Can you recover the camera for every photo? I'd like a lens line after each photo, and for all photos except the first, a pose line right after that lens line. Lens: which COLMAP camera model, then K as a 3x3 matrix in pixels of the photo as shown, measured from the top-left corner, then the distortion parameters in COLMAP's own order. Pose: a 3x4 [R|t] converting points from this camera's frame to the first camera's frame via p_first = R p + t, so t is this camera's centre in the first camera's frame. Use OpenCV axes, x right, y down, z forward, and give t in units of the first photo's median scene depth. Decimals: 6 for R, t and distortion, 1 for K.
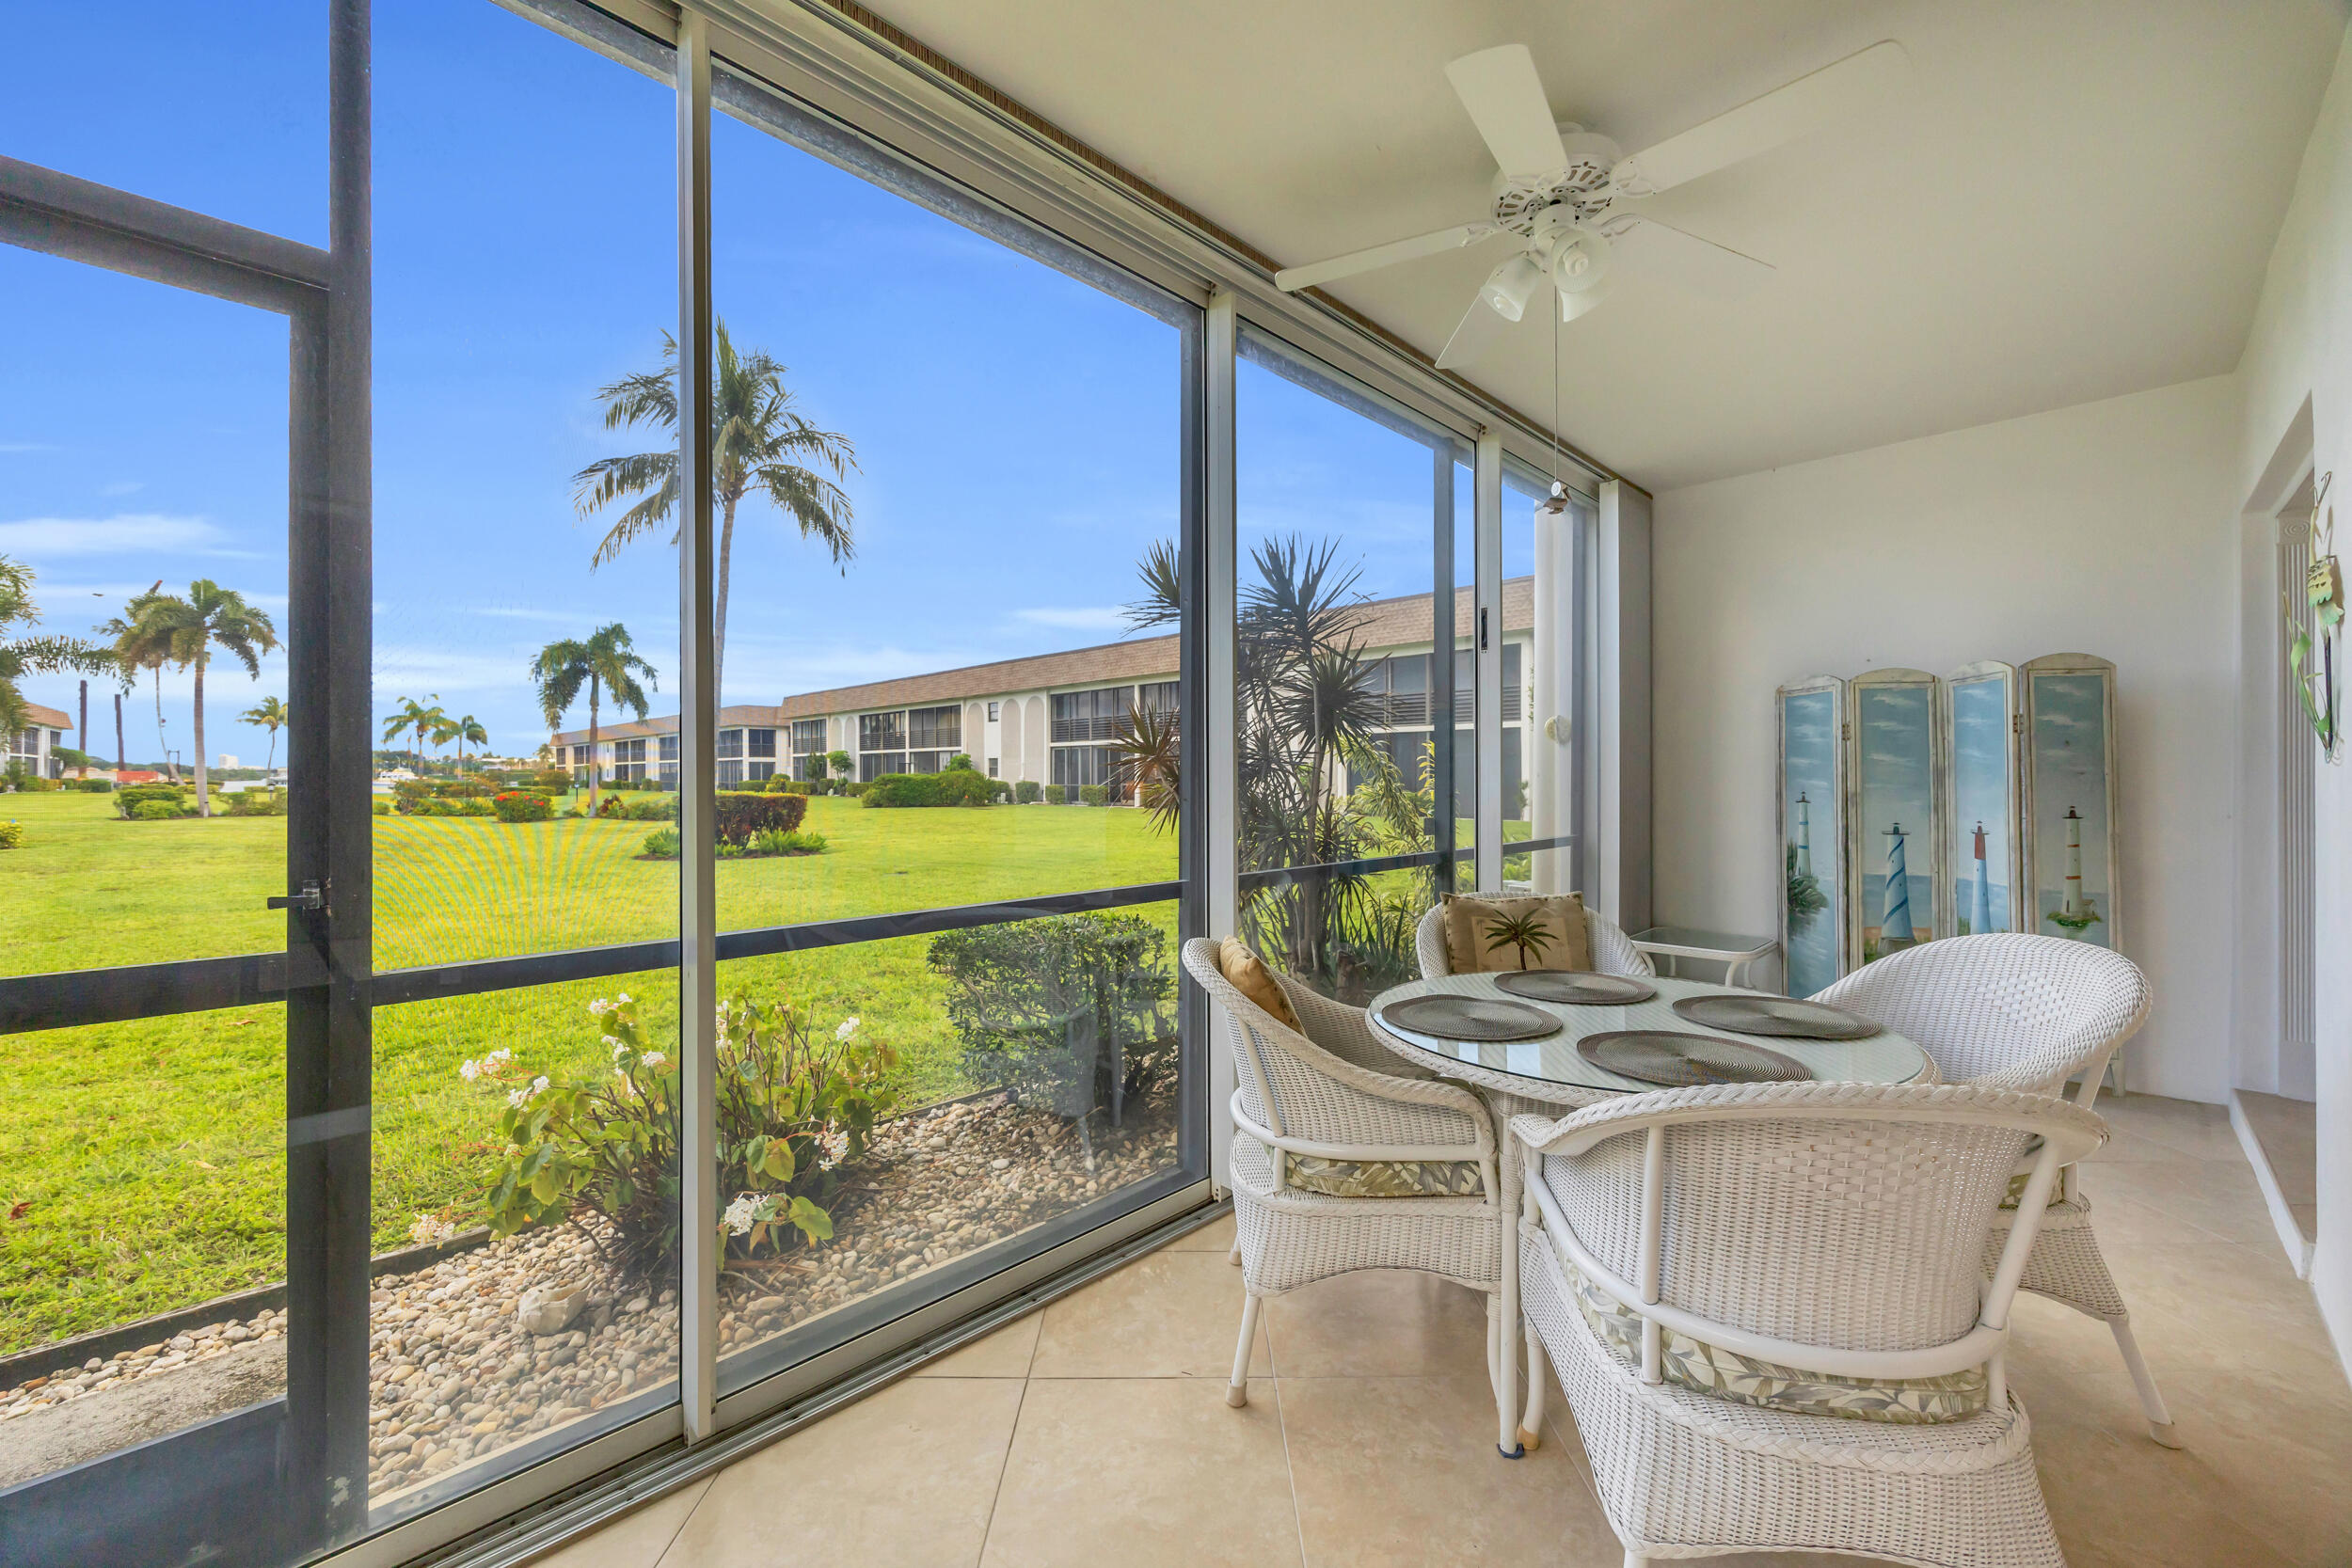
lens RADIAL K [[872.0, 0, 1167.4], [0, 872.0, 776.3], [0, 0, 1]] dist [-0.008126, 0.000010]
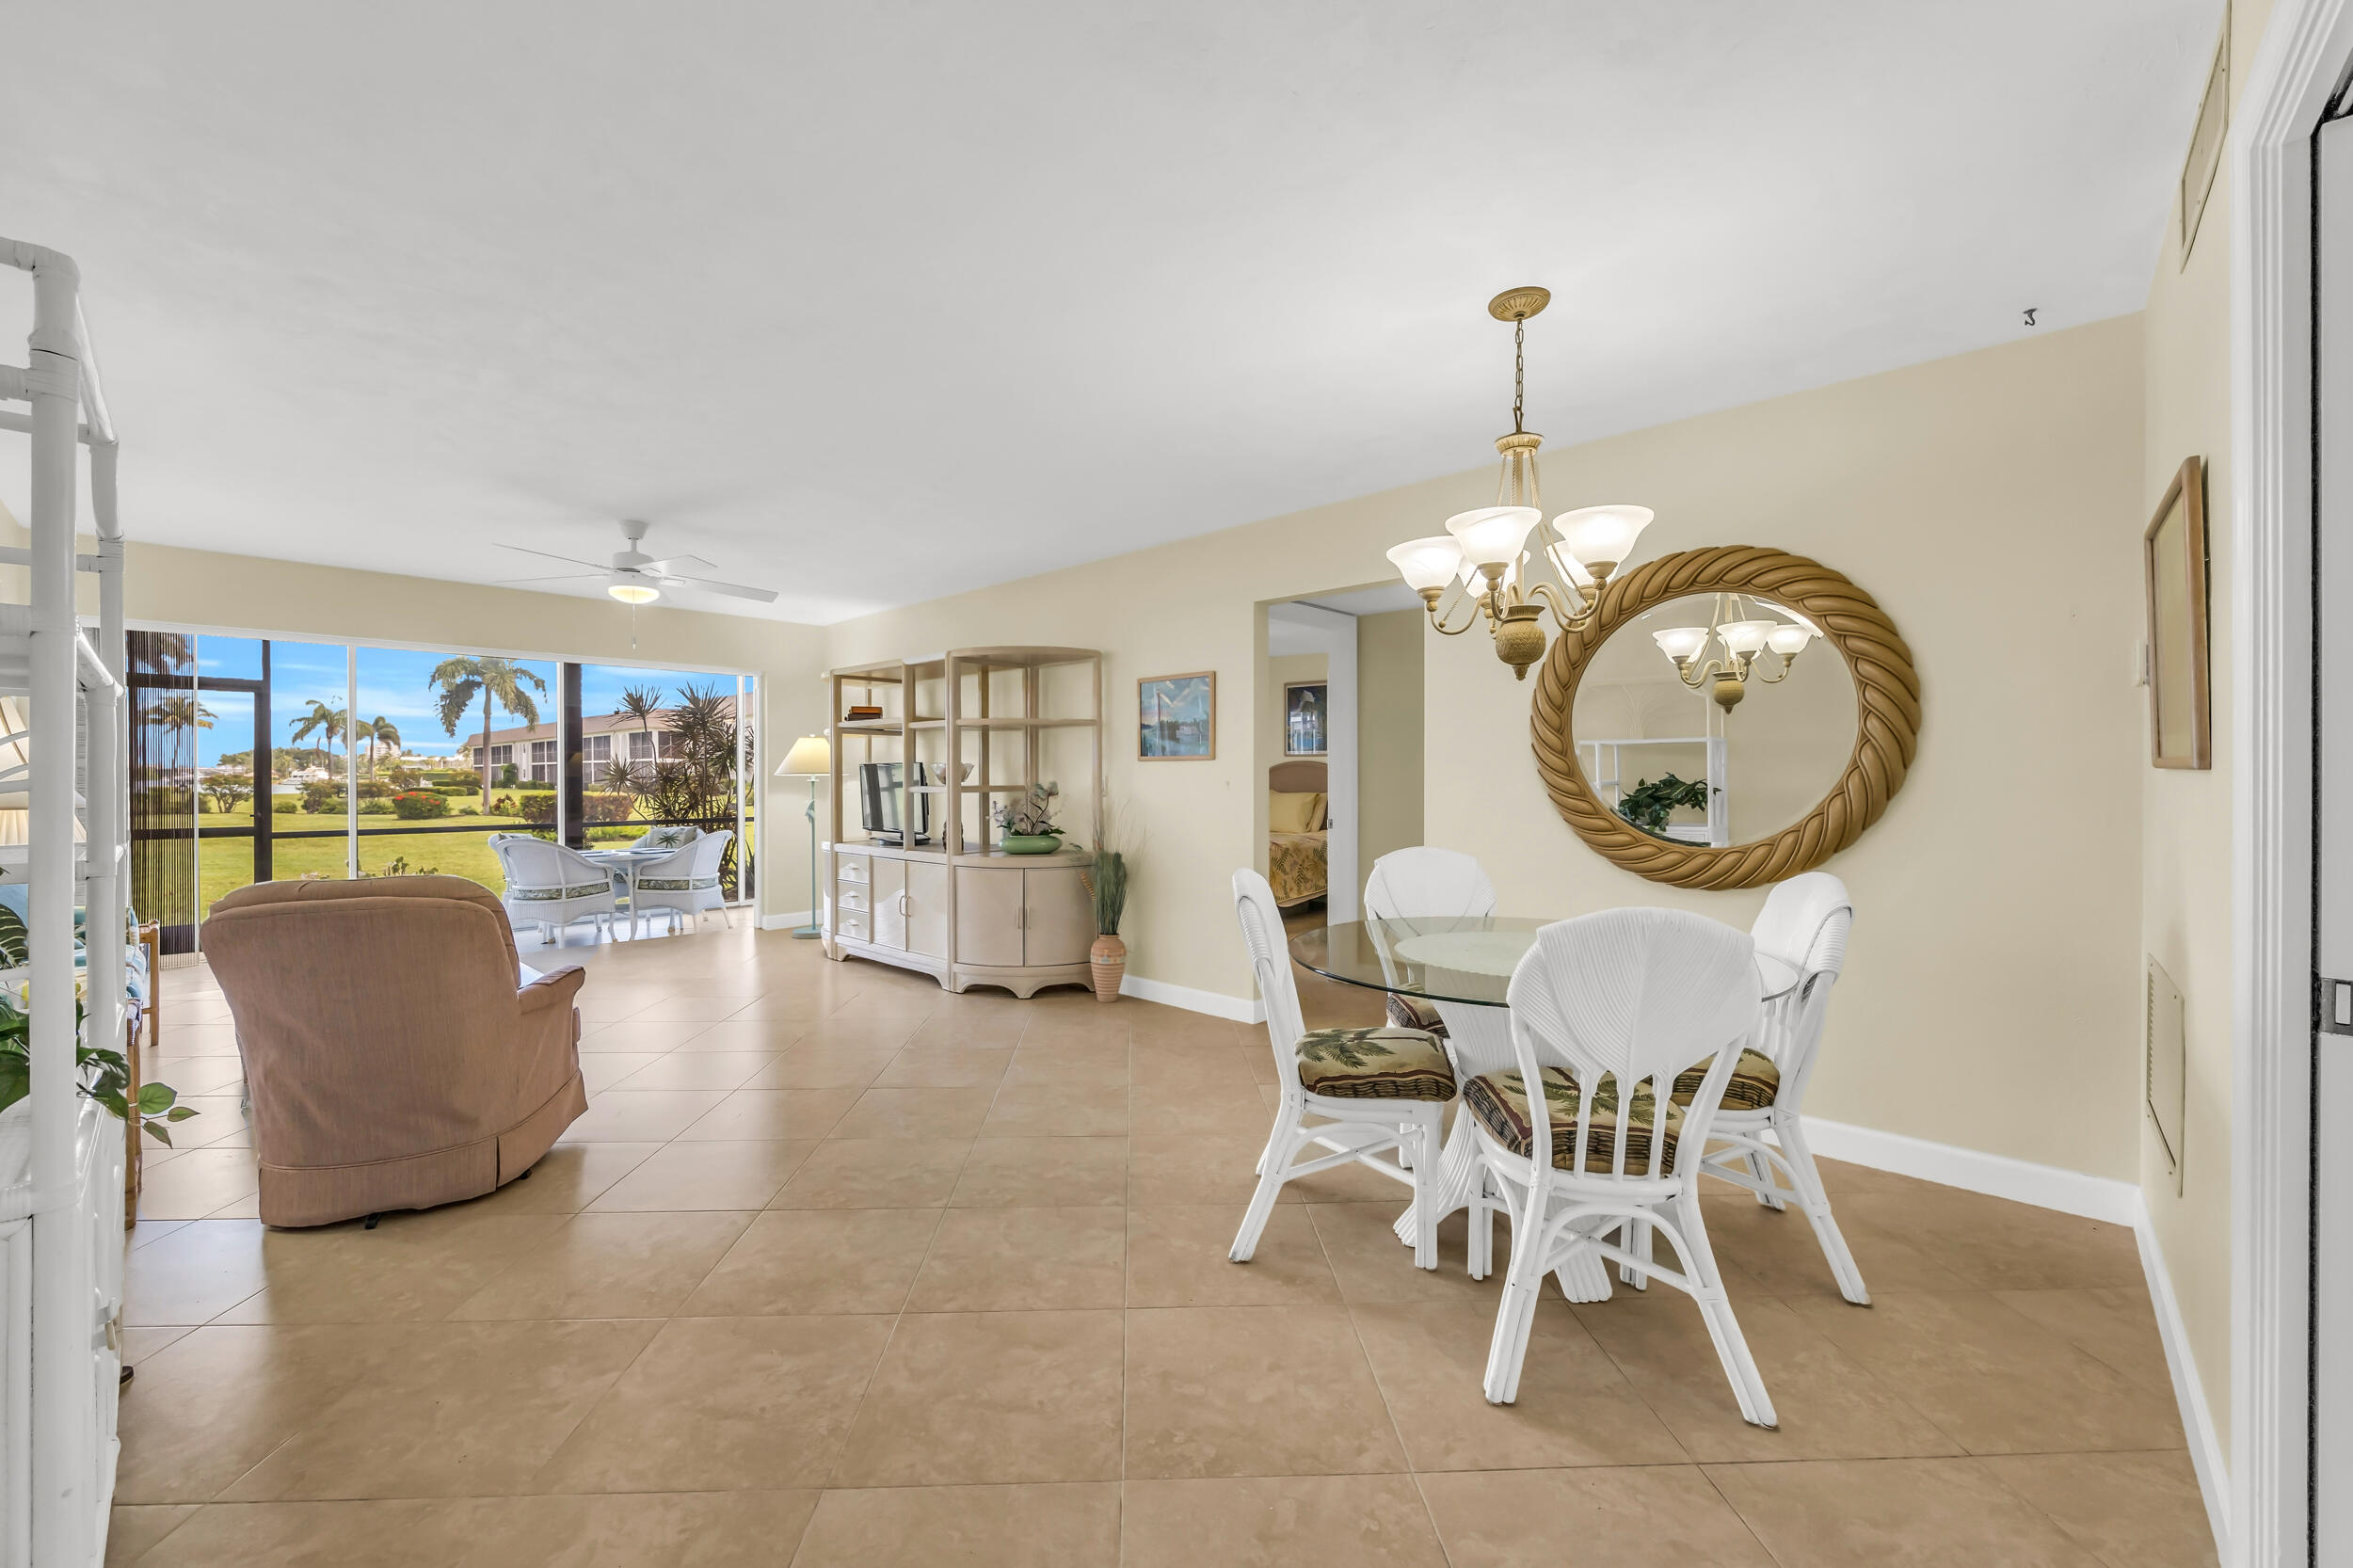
lens RADIAL K [[913.6, 0, 1166.6], [0, 913.6, 775.8], [0, 0, 1]] dist [0.000598, 0.000063]
pose [[0.999651, -0.000465, 0.026411, 0.176007], [0.000433, 0.999999, 0.001214, -0.003877], [-0.026411, -0.001202, 0.999650, -0.189147]]
